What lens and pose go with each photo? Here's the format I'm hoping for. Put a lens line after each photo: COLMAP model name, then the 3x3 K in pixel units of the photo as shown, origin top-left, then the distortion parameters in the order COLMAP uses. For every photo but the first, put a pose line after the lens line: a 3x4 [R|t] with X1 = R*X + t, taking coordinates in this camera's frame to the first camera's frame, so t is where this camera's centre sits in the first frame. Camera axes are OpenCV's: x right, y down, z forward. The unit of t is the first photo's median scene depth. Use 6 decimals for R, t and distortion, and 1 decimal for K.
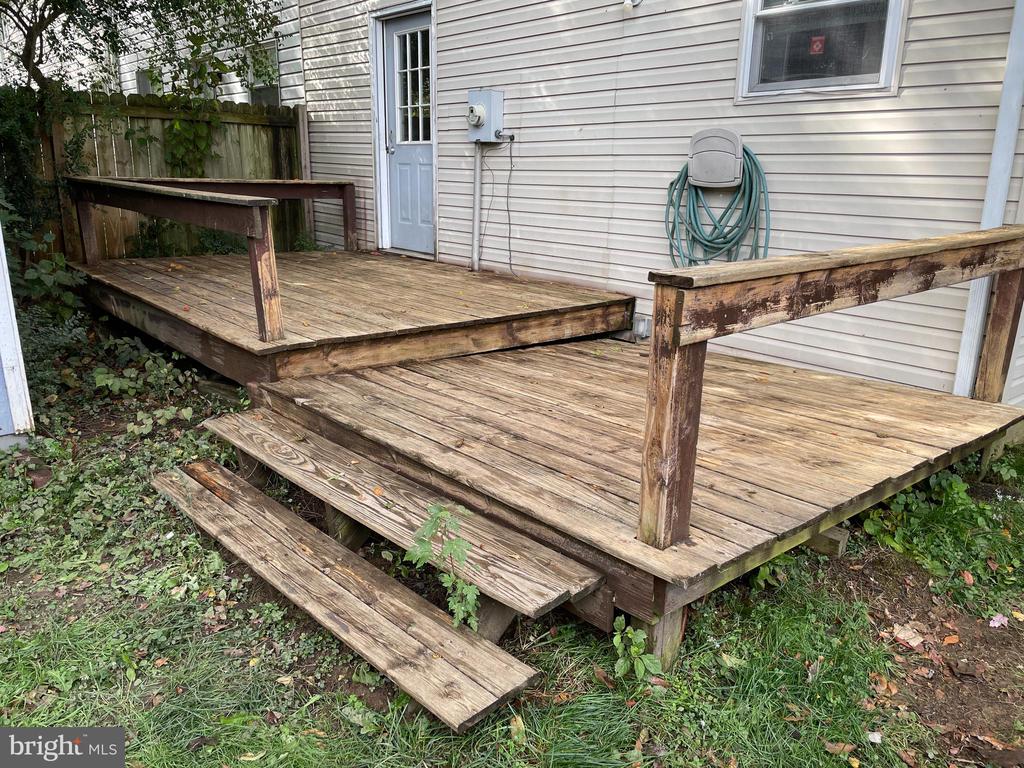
lens RADIAL K [[799.0, 0, 514.5], [0, 799.0, 385.6], [0, 0, 1]] dist [0.078263, -0.087249]
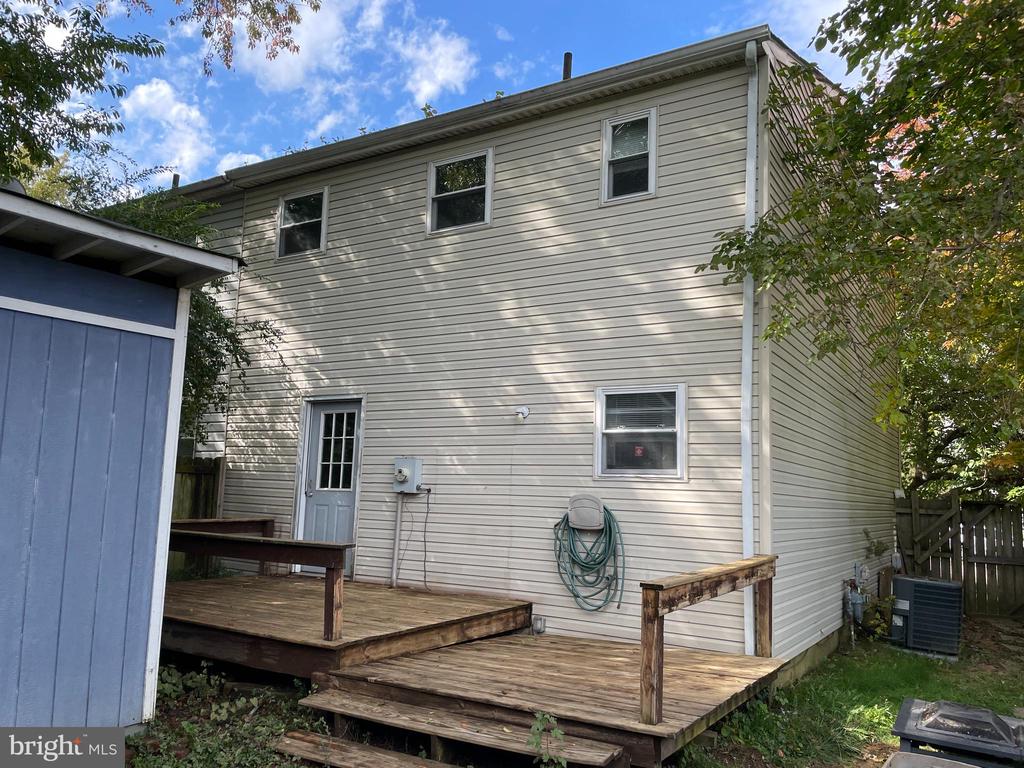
lens RADIAL K [[799.0, 0, 512.8], [0, 799.0, 384.7], [0, 0, 1]] dist [0.078263, -0.087249]
pose [[0.955869, 0.045303, 0.290280, -0.402405], [0.067860, 0.927277, -0.368173, 0.069600], [-0.285849, 0.371624, 0.883281, -0.514651]]
